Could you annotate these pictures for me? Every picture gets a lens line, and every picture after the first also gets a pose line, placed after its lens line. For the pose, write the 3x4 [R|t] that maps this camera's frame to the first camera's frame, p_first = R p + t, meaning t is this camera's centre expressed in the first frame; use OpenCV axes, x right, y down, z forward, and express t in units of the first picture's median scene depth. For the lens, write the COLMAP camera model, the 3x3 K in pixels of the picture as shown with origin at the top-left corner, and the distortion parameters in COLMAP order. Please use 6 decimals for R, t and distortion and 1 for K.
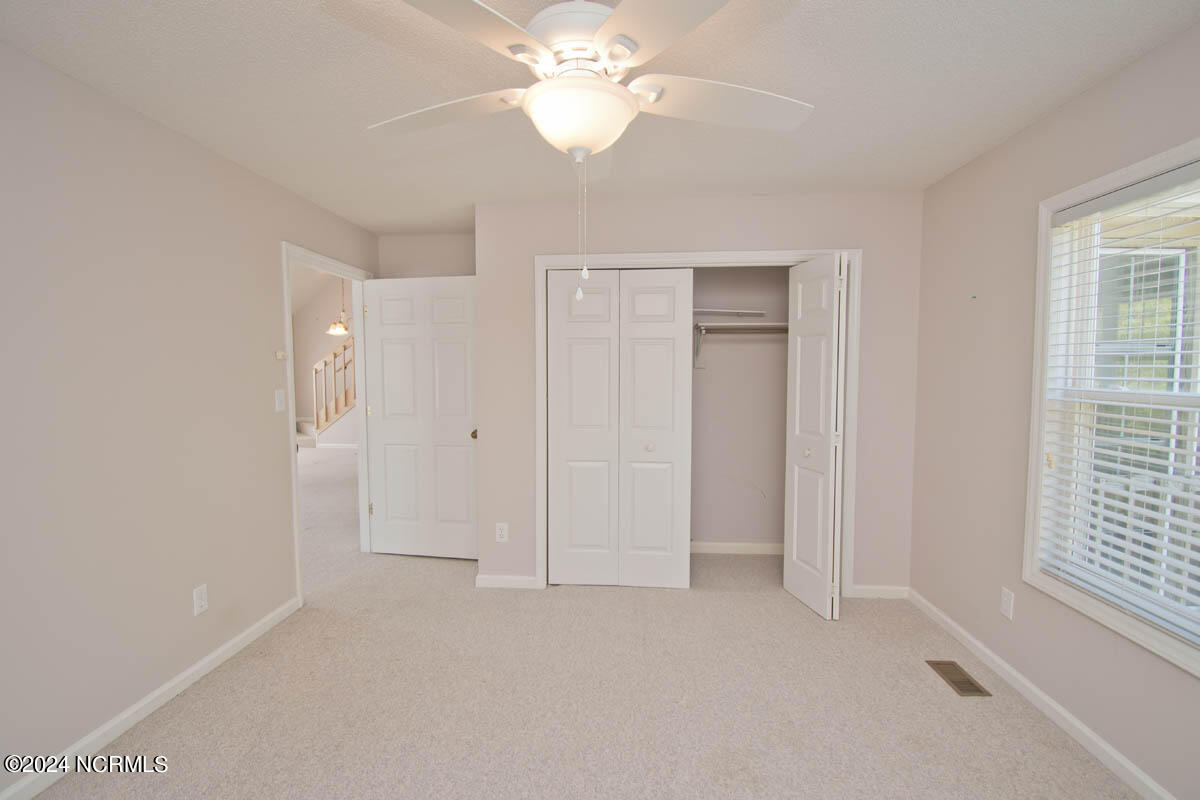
lens RADIAL K [[548.4, 0, 597.7], [0, 548.4, 400.7], [0, 0, 1]] dist [0.017500, -0.023961]
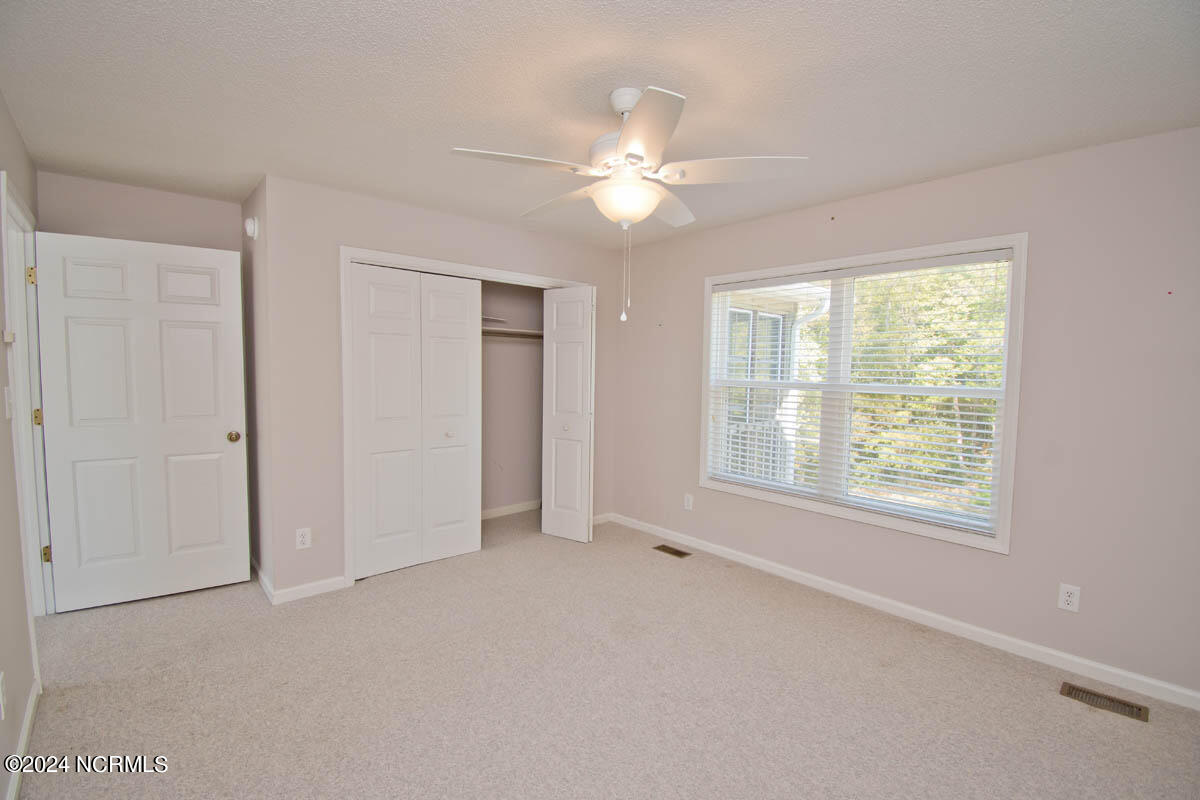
lens RADIAL K [[527.3, 0, 596.5], [0, 527.3, 401.4], [0, 0, 1]] dist [0.023167, -0.028018]
pose [[0.700560, -0.035418, 0.712714, -0.477641], [0.024514, 0.999372, 0.025567, -0.002631], [-0.713173, -0.000440, 0.700988, 0.018252]]
